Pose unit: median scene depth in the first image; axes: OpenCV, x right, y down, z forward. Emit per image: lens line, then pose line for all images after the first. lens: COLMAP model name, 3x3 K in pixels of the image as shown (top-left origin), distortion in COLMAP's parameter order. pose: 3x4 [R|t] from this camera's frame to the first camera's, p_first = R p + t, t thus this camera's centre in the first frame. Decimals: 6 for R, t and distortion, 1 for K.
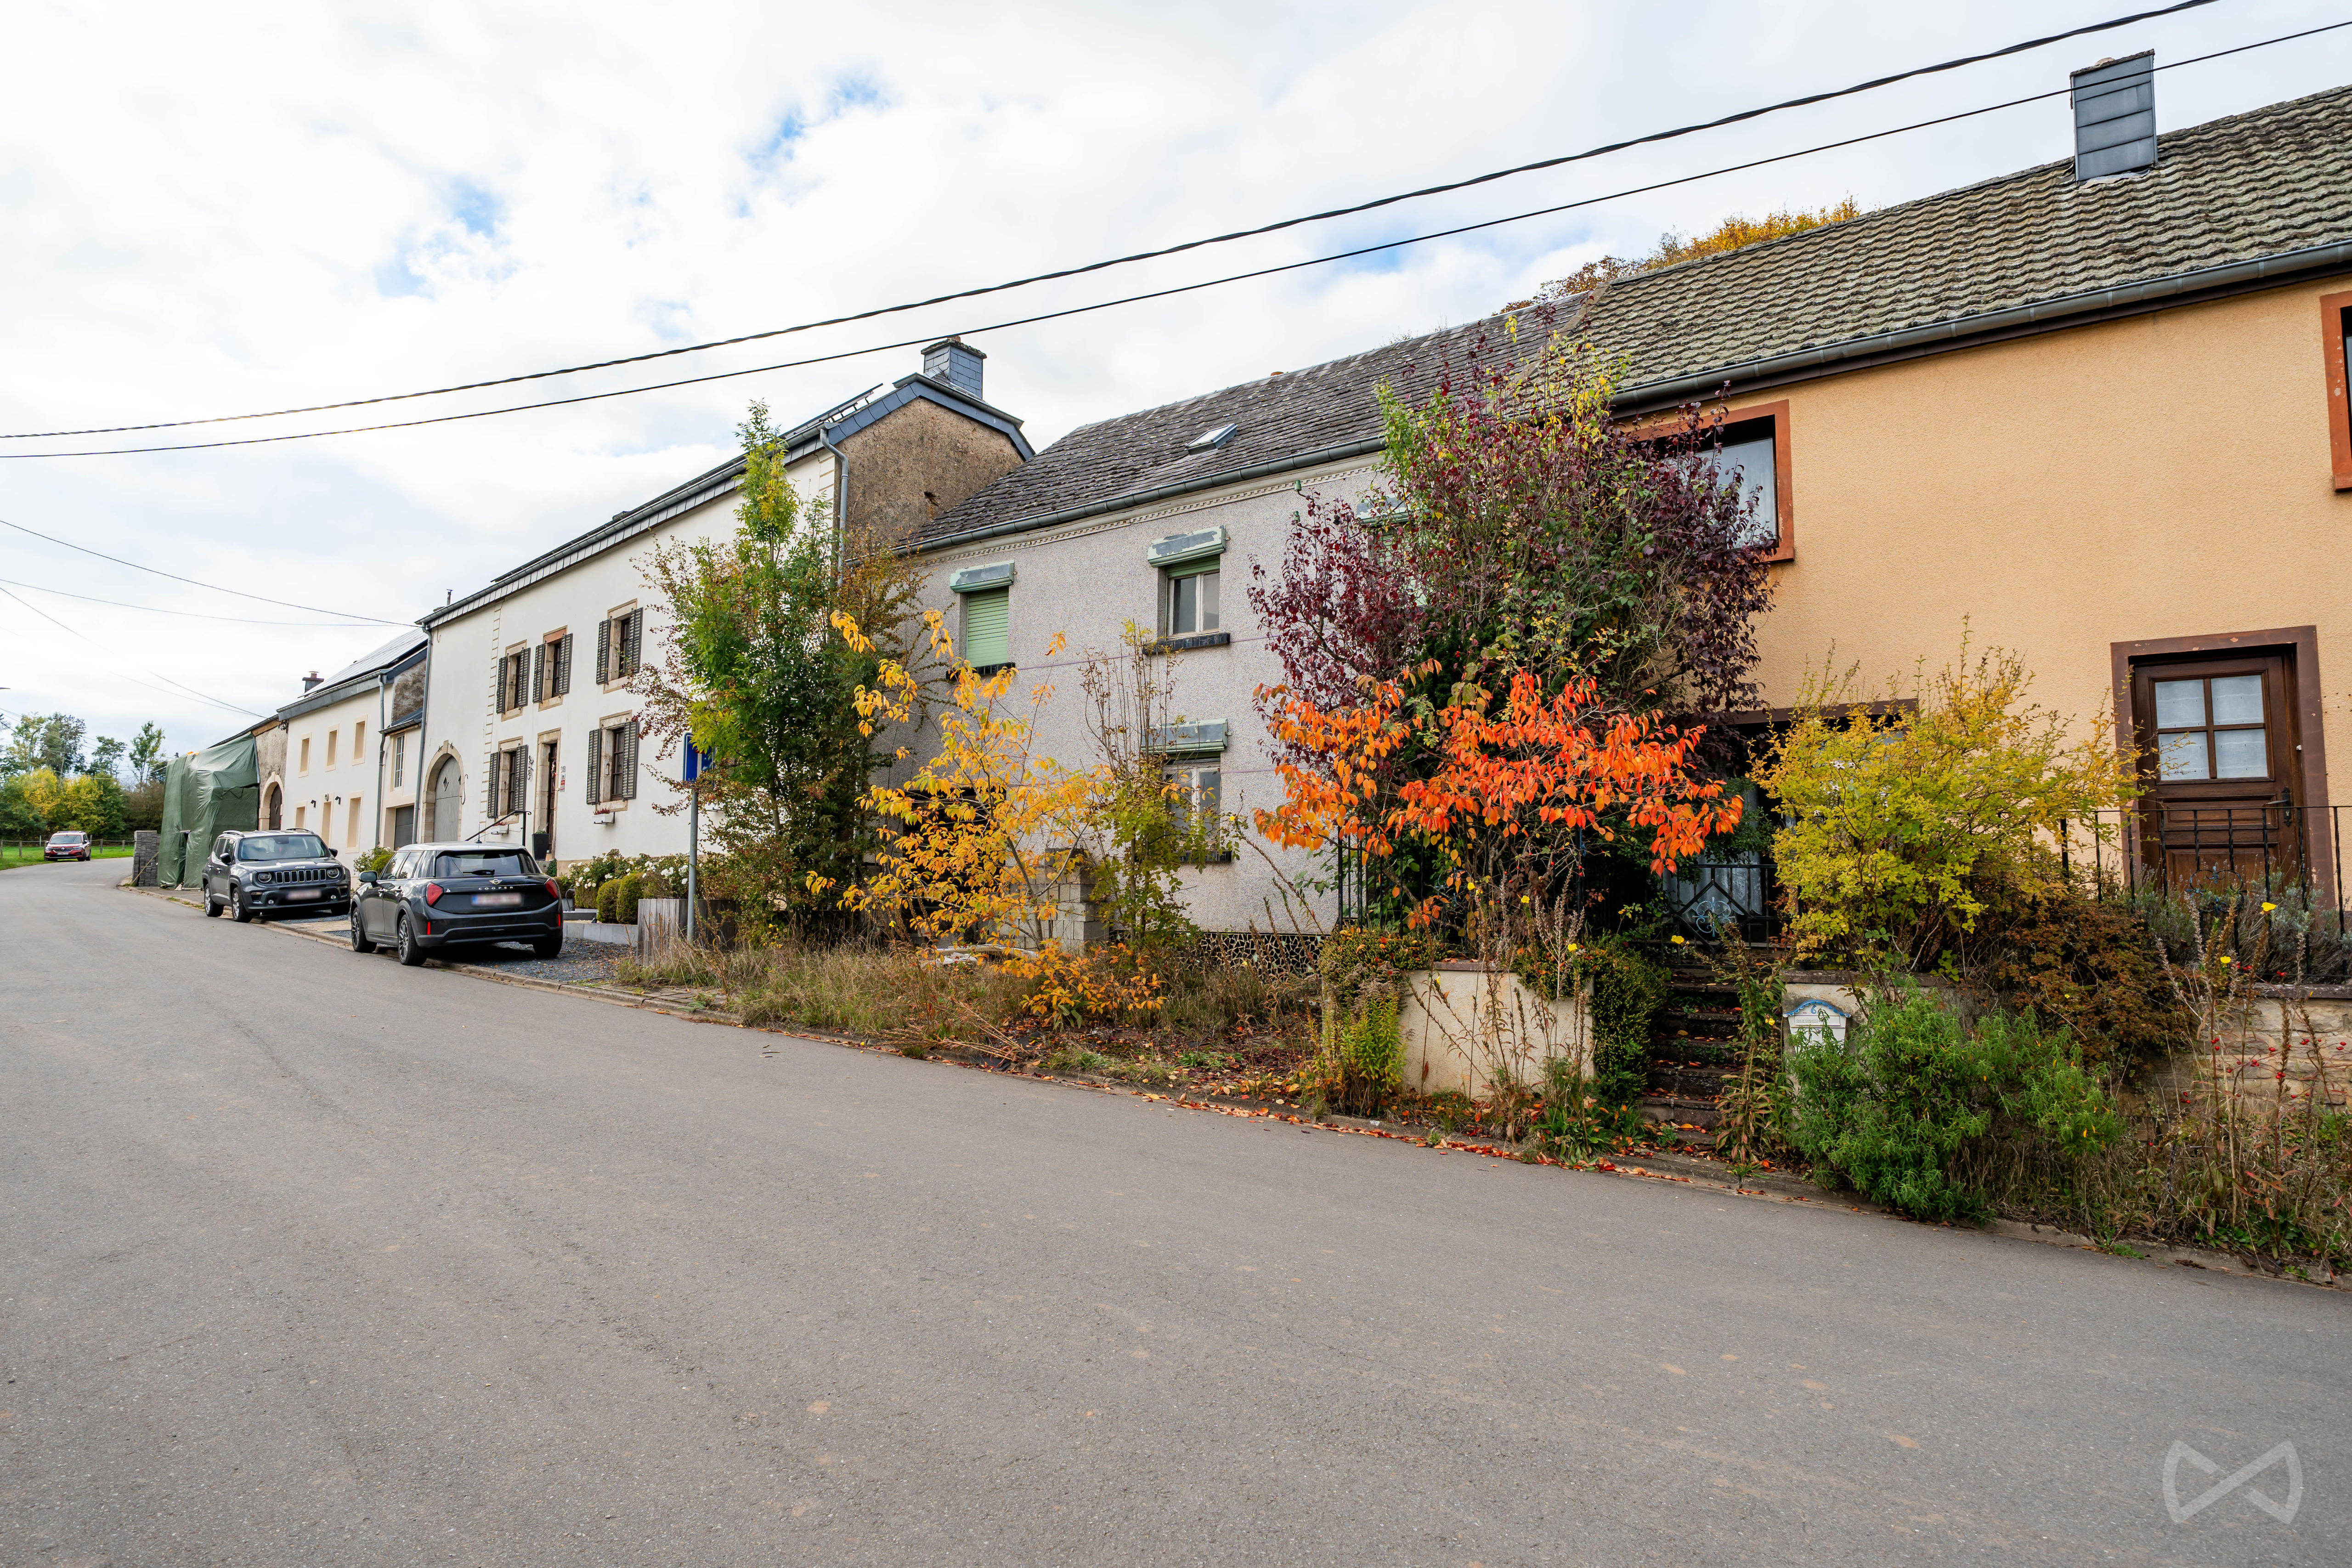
lens RADIAL K [[1308.7, 0, 1169.2], [0, 1308.7, 782.2], [0, 0, 1]] dist [0.003385, -0.001118]
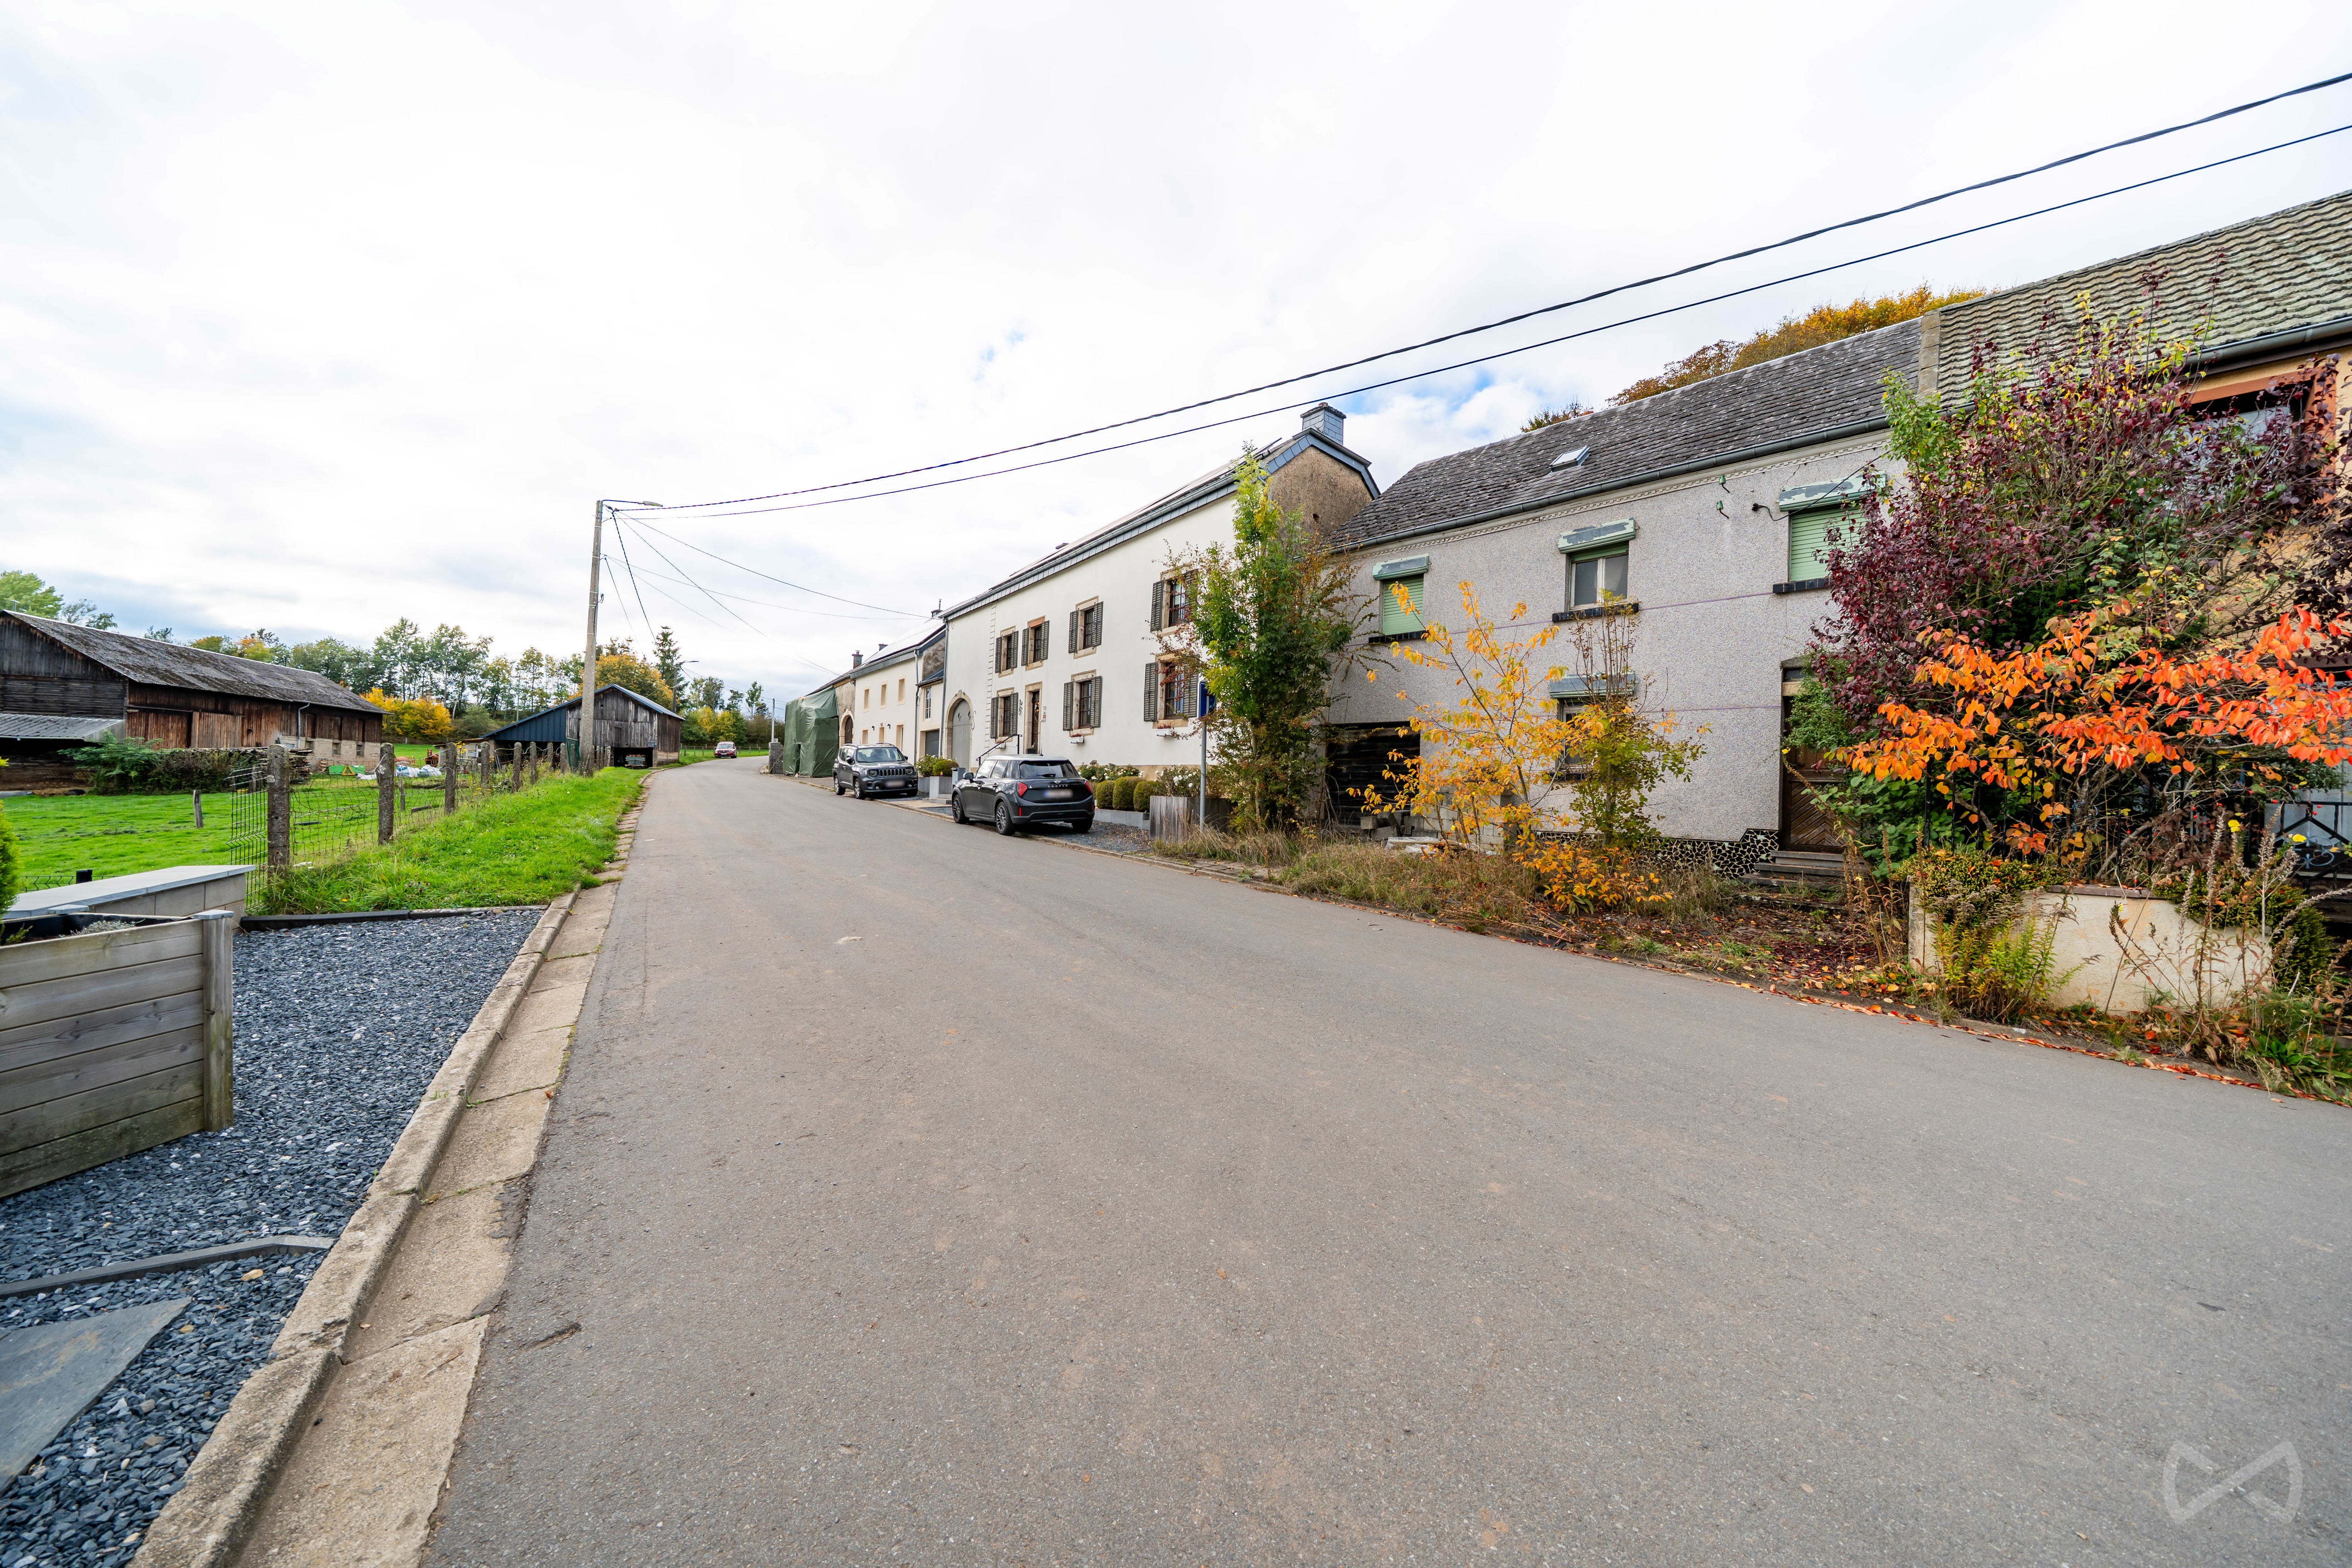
lens RADIAL K [[789.5, 0, 1167.2], [0, 789.5, 792.5], [0, 0, 1]] dist [-0.001820, -0.000150]
pose [[0.985366, 0.026491, -0.168381, -0.186779], [-0.011135, 0.995743, 0.091495, 0.003163], [0.170088, -0.088281, 0.981467, 0.102884]]
